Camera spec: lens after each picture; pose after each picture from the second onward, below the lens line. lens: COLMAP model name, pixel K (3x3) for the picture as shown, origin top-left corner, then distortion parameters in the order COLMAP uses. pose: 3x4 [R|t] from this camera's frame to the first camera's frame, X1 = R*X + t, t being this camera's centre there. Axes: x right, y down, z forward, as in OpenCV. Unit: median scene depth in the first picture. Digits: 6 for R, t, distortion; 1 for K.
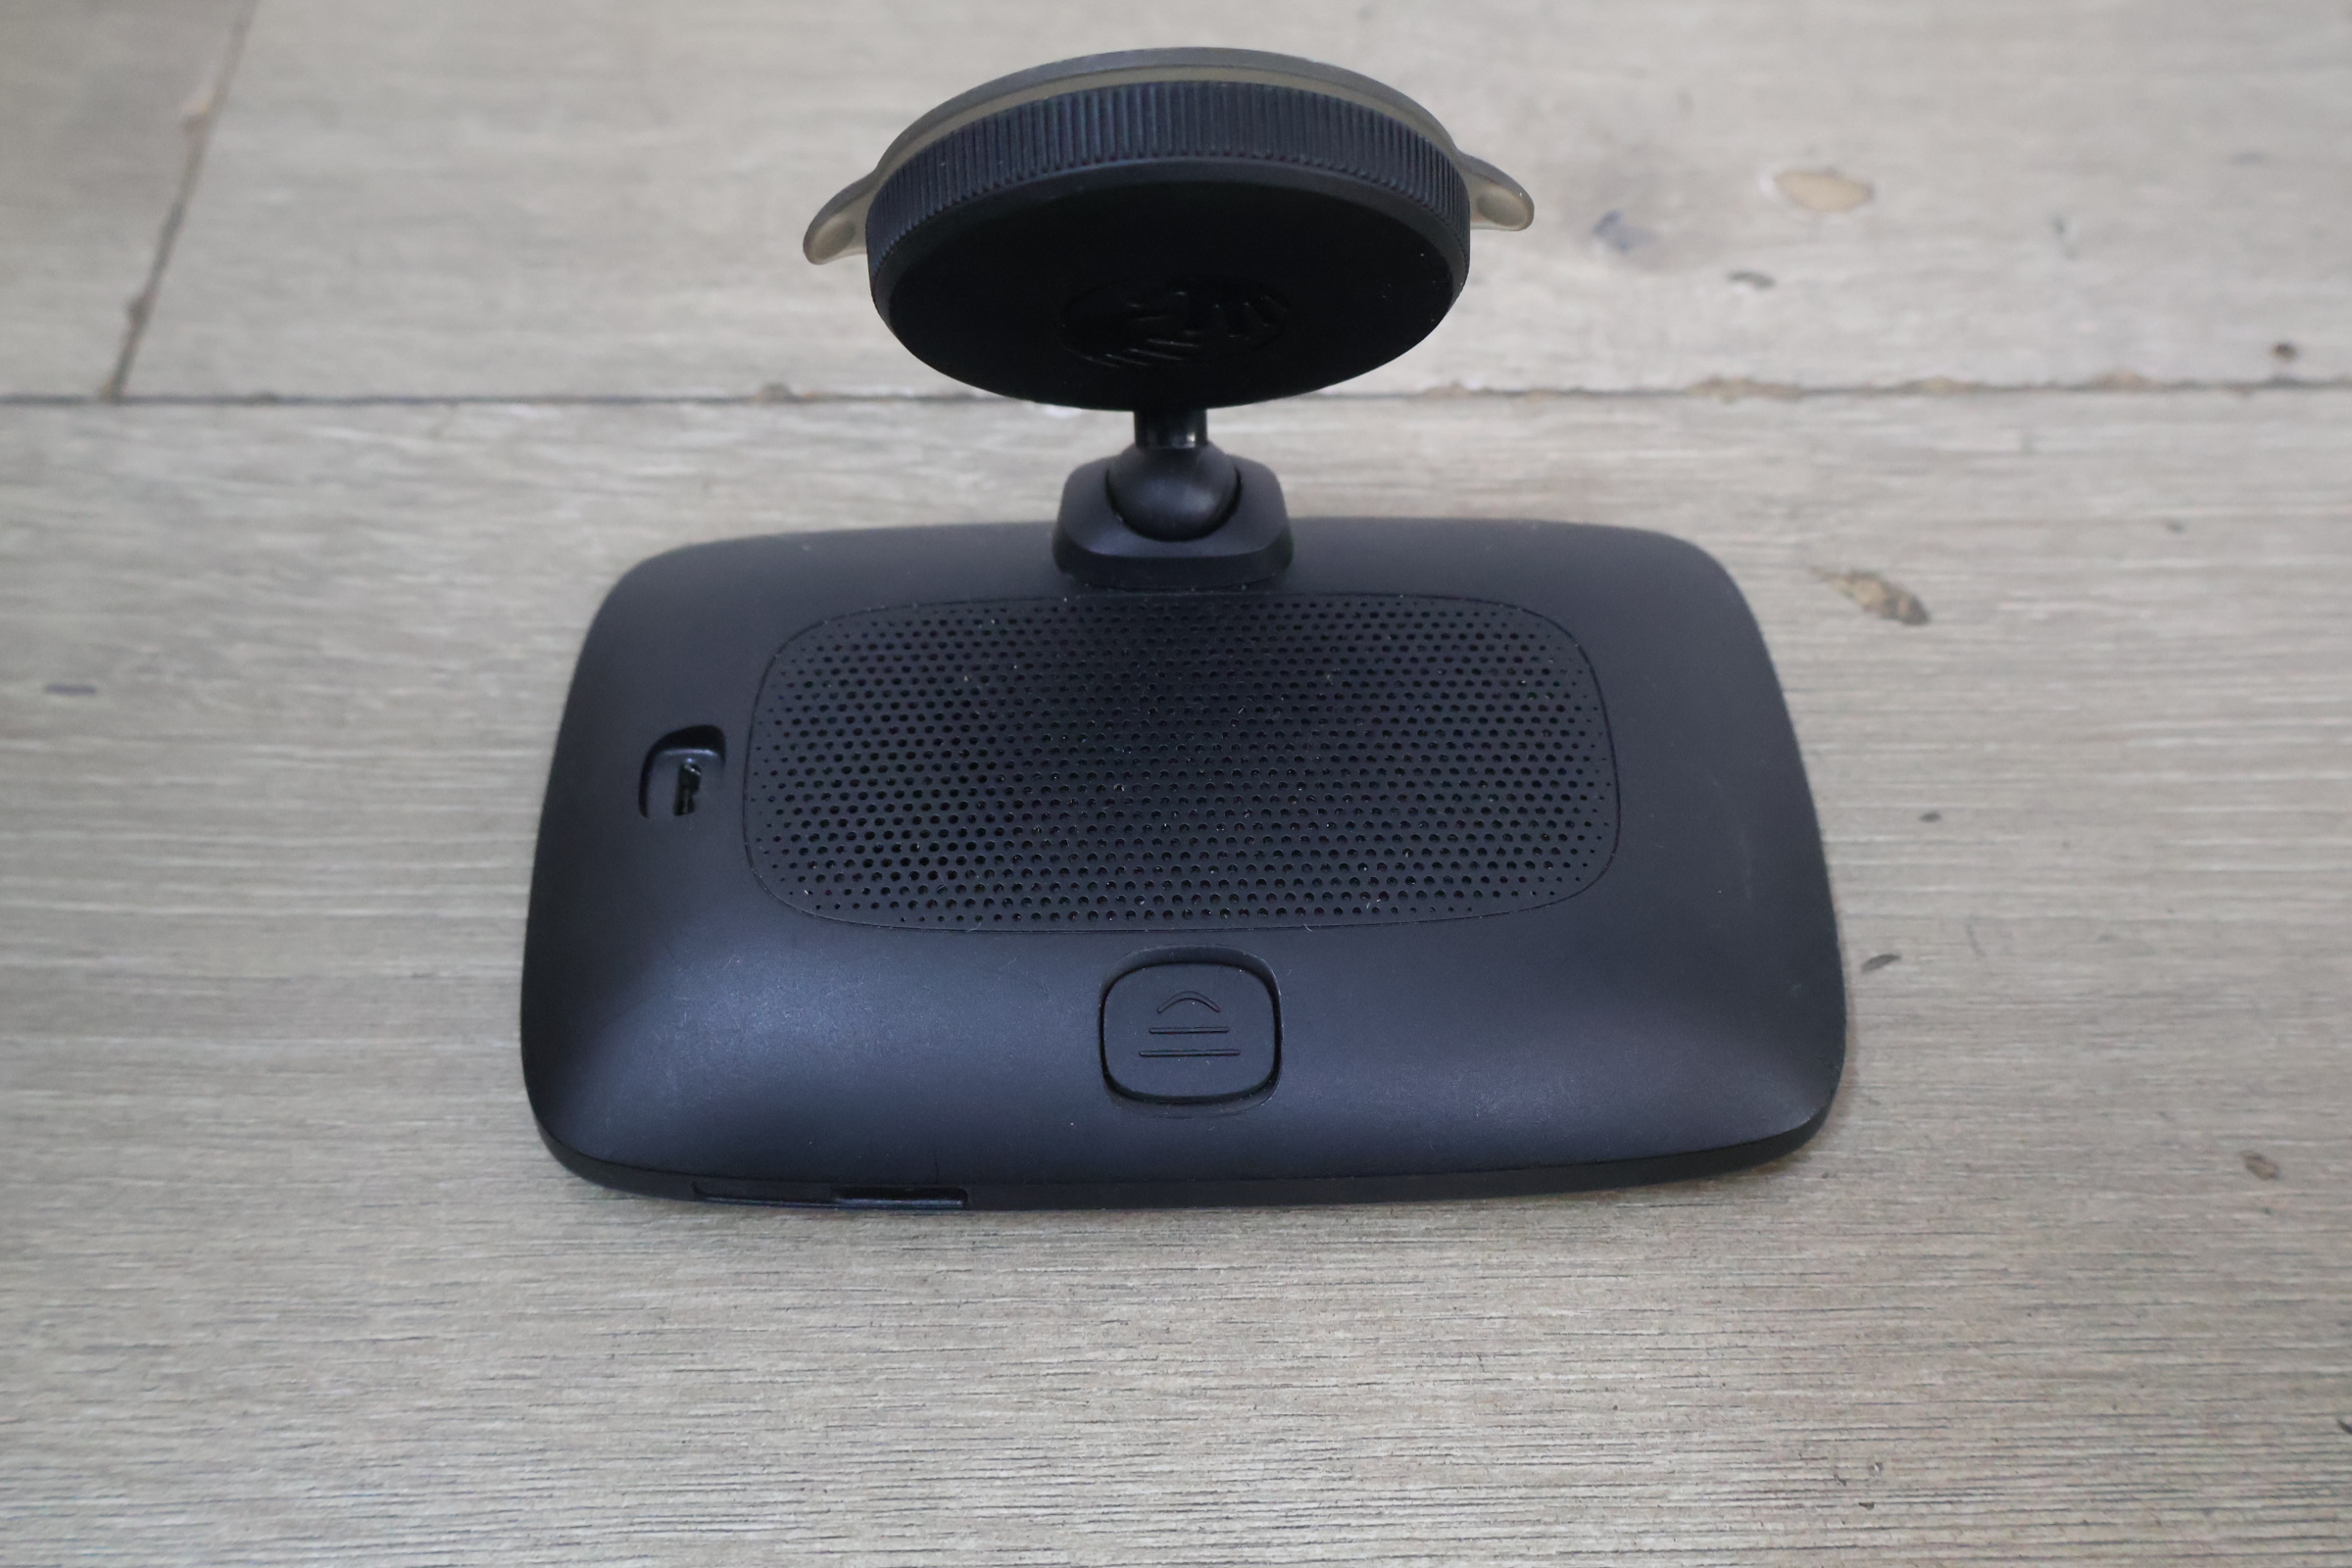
lens RADIAL K [[2150.5, 0, 1166.2], [0, 2150.5, 886.5], [0, 0, 1]] dist [0.017581, 0.000000]
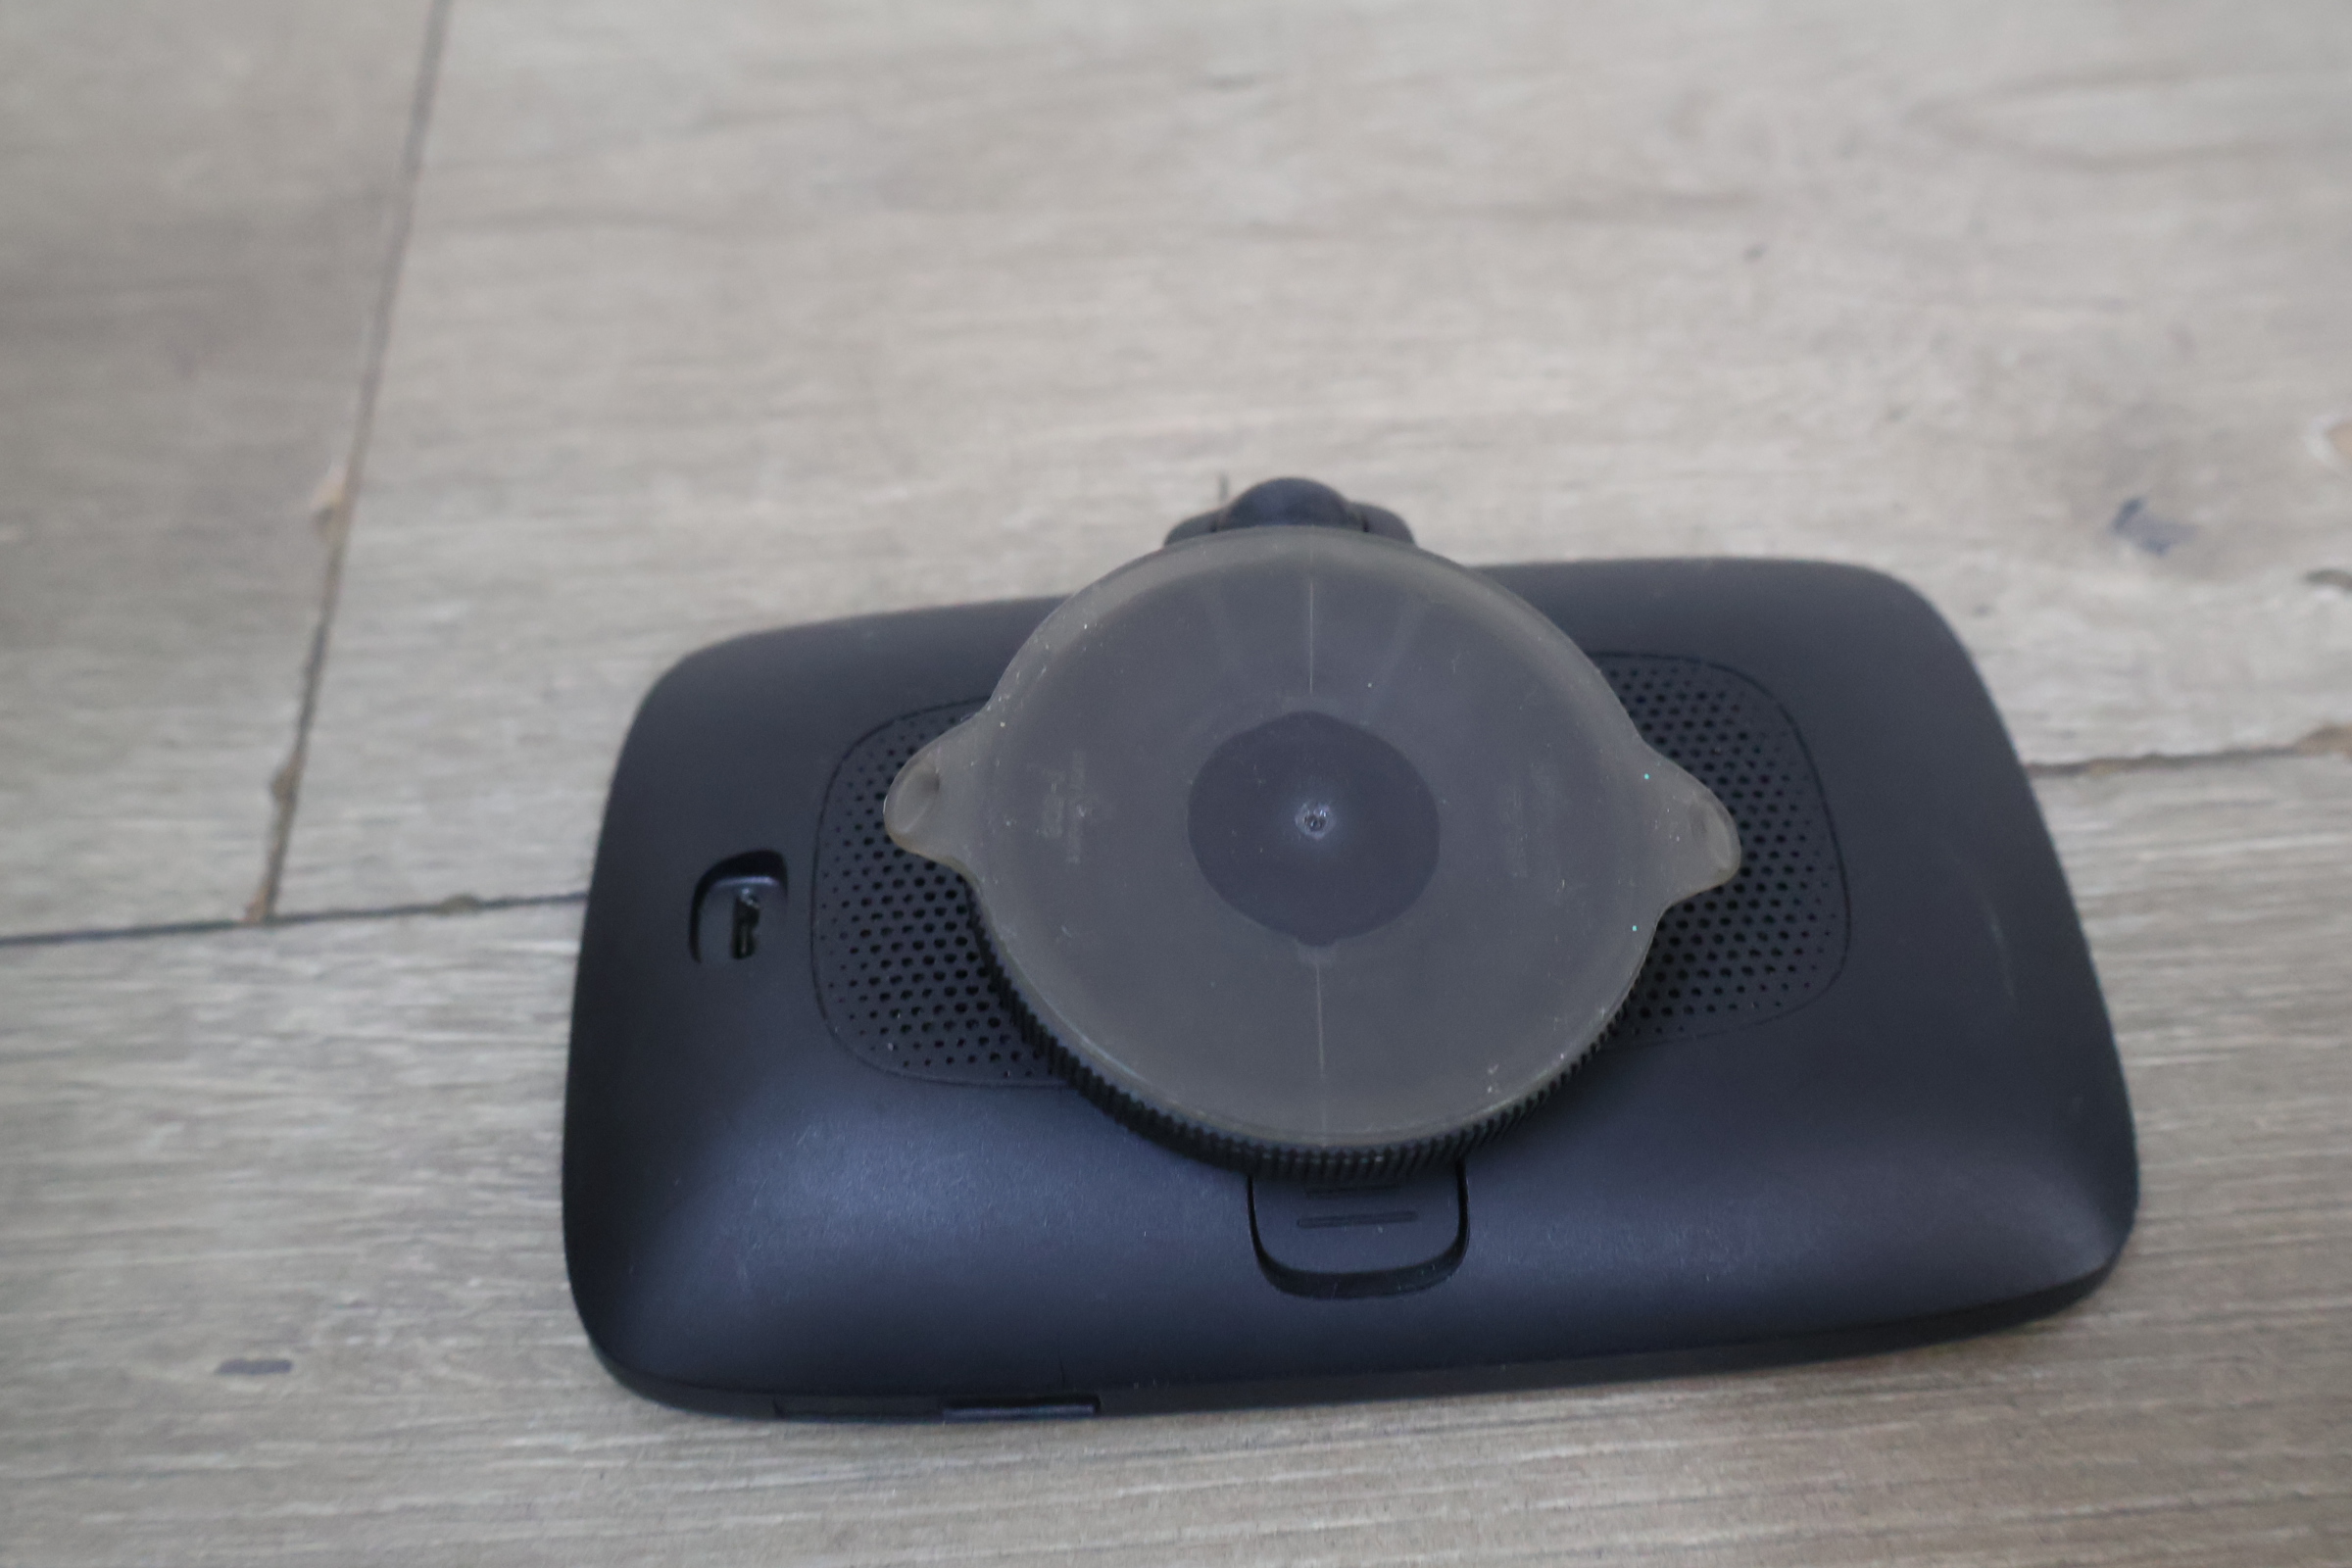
lens RADIAL K [[2254.9, 0, 1185.5], [0, 2254.9, 793.9], [0, 0, 1]] dist [0.012666, 0.000000]
pose [[0.997007, -0.077282, -0.002278, -0.147908], [0.077053, 0.995620, -0.052947, -0.194184], [0.006360, 0.052613, 0.998595, 0.184529]]
